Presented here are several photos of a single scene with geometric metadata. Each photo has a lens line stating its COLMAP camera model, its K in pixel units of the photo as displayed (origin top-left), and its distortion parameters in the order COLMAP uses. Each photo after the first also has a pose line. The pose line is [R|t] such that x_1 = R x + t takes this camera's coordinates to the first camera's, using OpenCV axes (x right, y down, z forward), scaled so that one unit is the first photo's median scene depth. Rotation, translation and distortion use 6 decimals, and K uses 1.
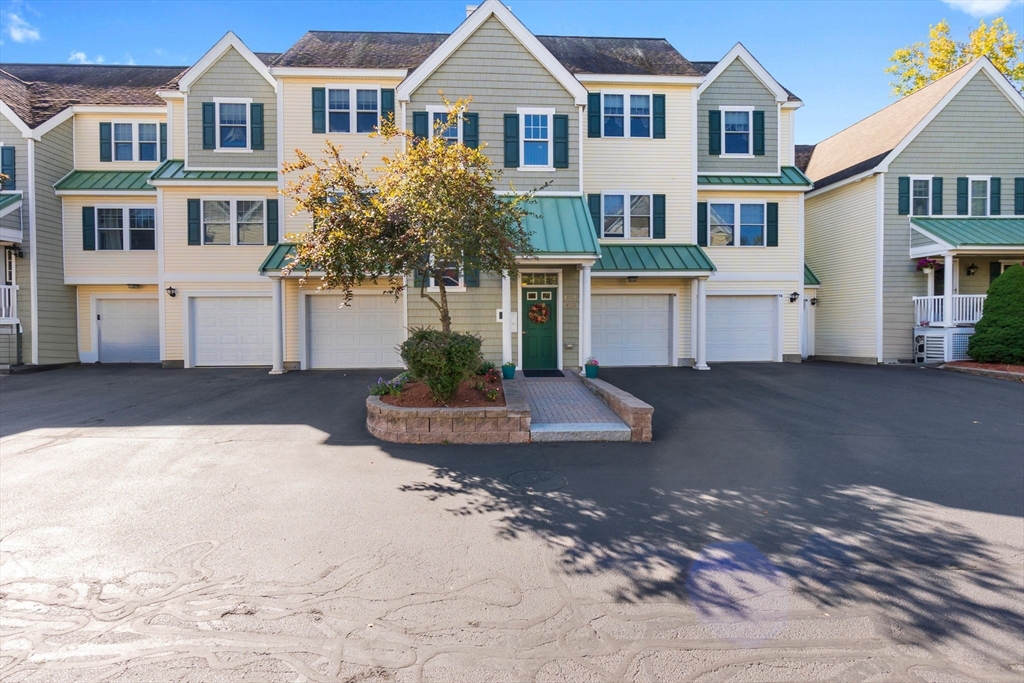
lens RADIAL K [[459.9, 0, 513.0], [0, 459.9, 326.2], [0, 0, 1]] dist [-0.002893, -0.000130]
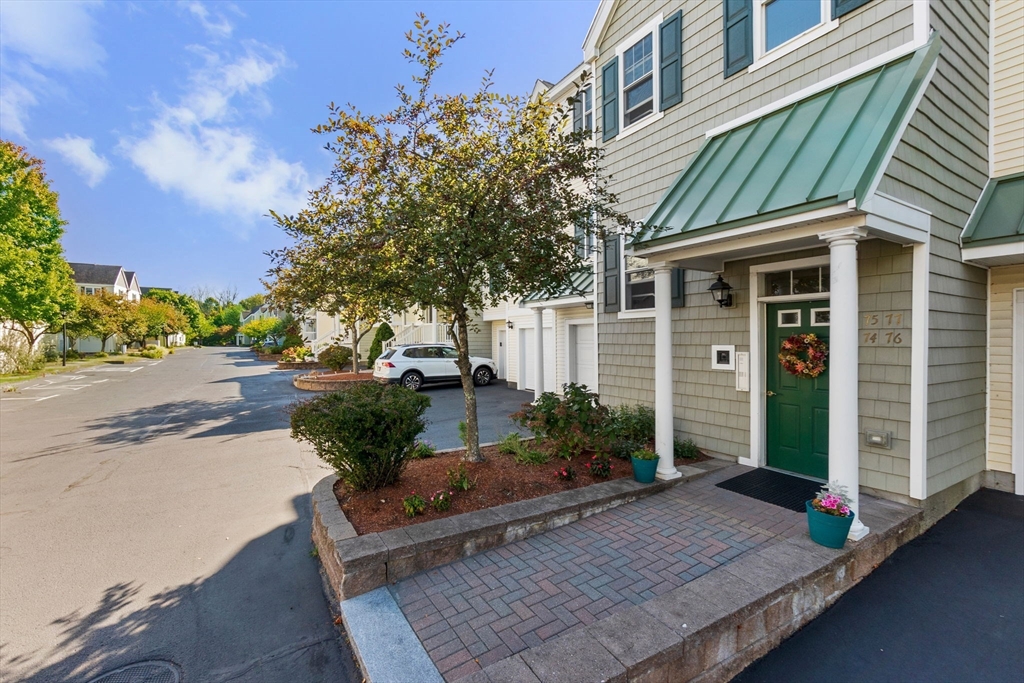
lens RADIAL K [[441.6, 0, 489.7], [0, 441.6, 339.7], [0, 0, 1]] dist [-0.001766, 0.000120]
pose [[0.443695, 0.005067, -0.896164, 0.265366], [-0.017156, 0.999849, -0.002841, -0.031768], [0.896014, 0.016635, 0.443714, 0.443250]]
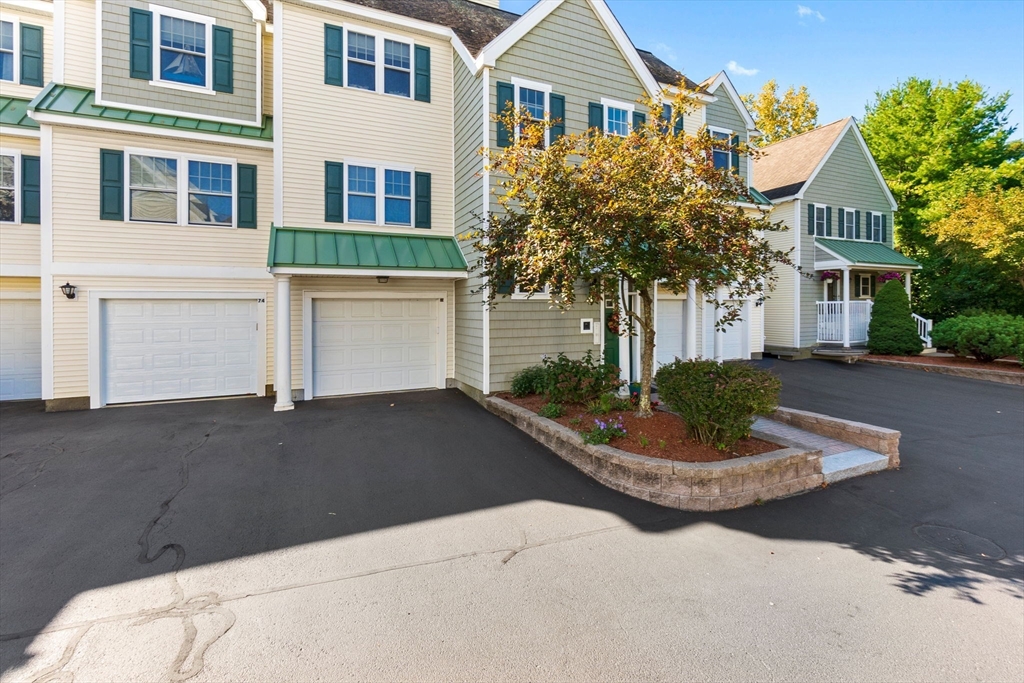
lens RADIAL K [[453.4, 0, 512.5], [0, 453.4, 309.9], [0, 0, 1]] dist [-0.002463, -0.000621]
pose [[0.931305, -0.001231, 0.364237, -0.400099], [0.006220, 0.999902, -0.012524, -0.037146], [-0.364186, 0.013929, 0.931222, 0.193767]]
